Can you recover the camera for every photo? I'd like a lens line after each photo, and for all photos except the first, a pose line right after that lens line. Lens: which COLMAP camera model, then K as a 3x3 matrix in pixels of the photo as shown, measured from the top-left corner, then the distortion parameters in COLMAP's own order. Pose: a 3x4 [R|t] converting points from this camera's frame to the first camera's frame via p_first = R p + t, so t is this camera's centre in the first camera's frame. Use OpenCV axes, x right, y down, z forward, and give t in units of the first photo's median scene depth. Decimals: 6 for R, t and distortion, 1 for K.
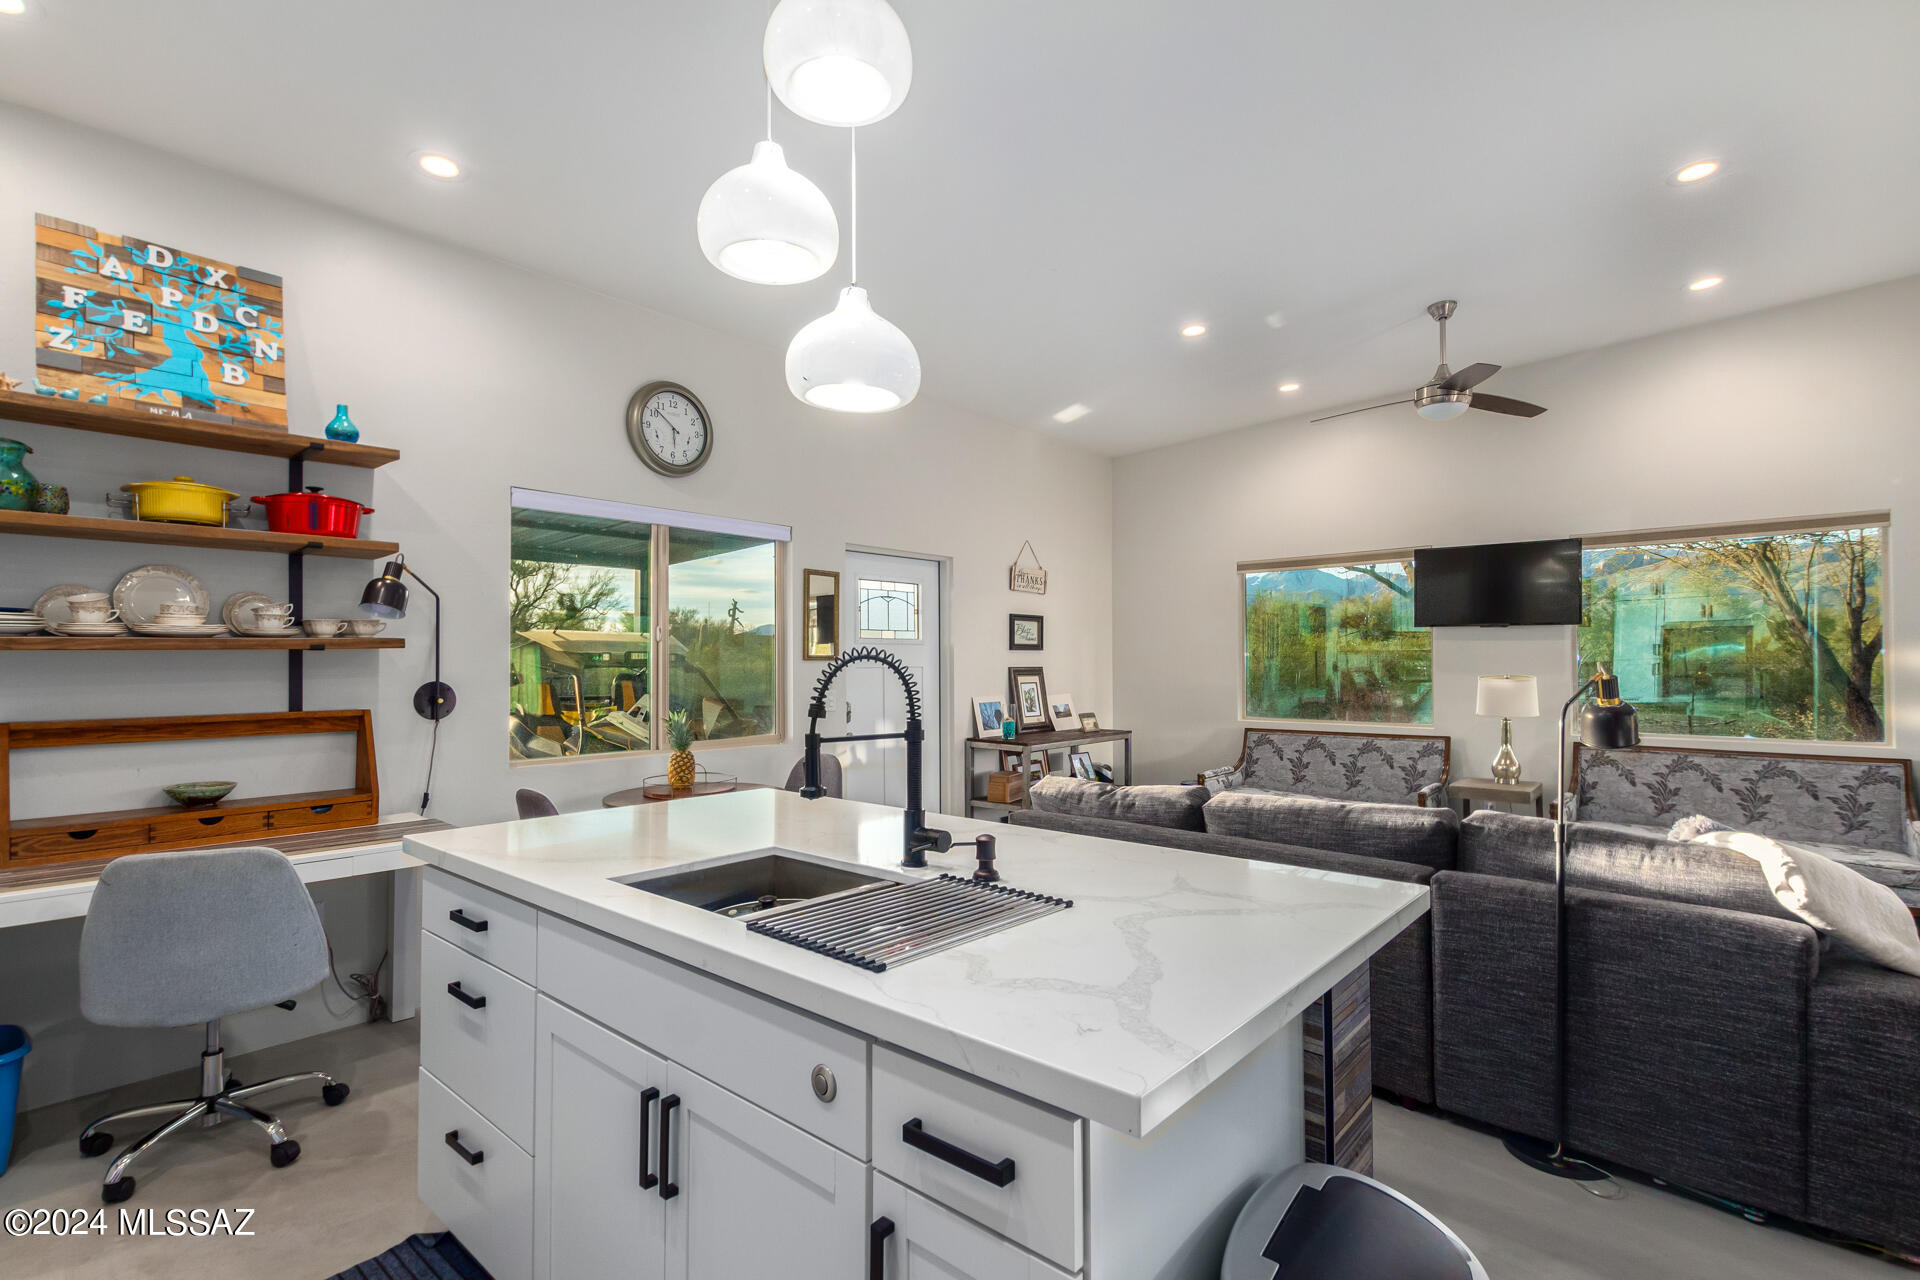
lens RADIAL K [[909.2, 0, 967.9], [0, 909.2, 674.2], [0, 0, 1]] dist [-0.001104, 0.000007]
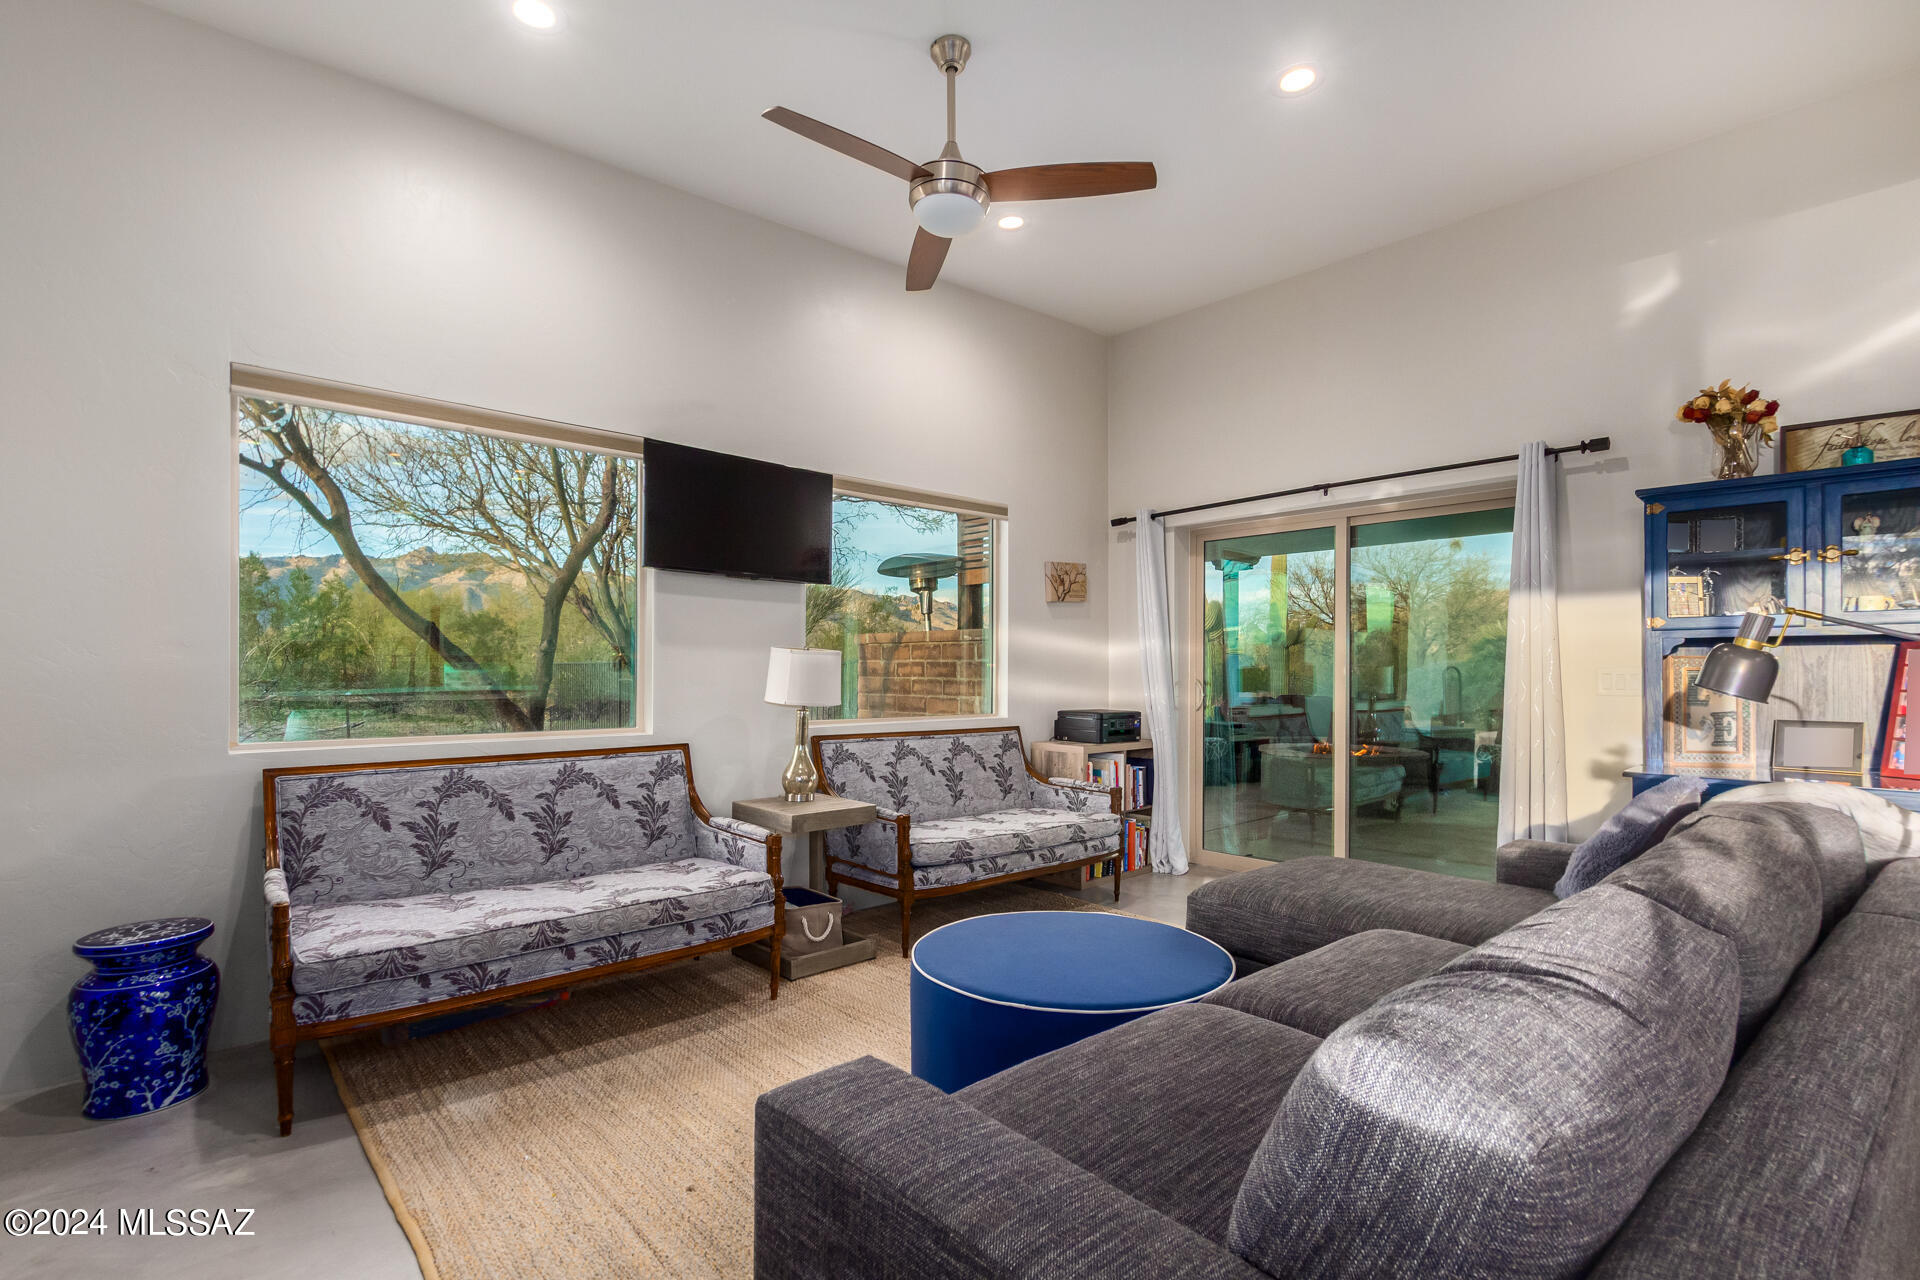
lens RADIAL K [[909.2, 0, 967.9], [0, 909.2, 674.2], [0, 0, 1]] dist [-0.001104, 0.000007]
pose [[0.103599, 0.010243, 0.994566, -0.081990], [0.022601, 0.999665, -0.012649, 0.031890], [-0.994362, 0.023789, 0.103333, 0.717244]]
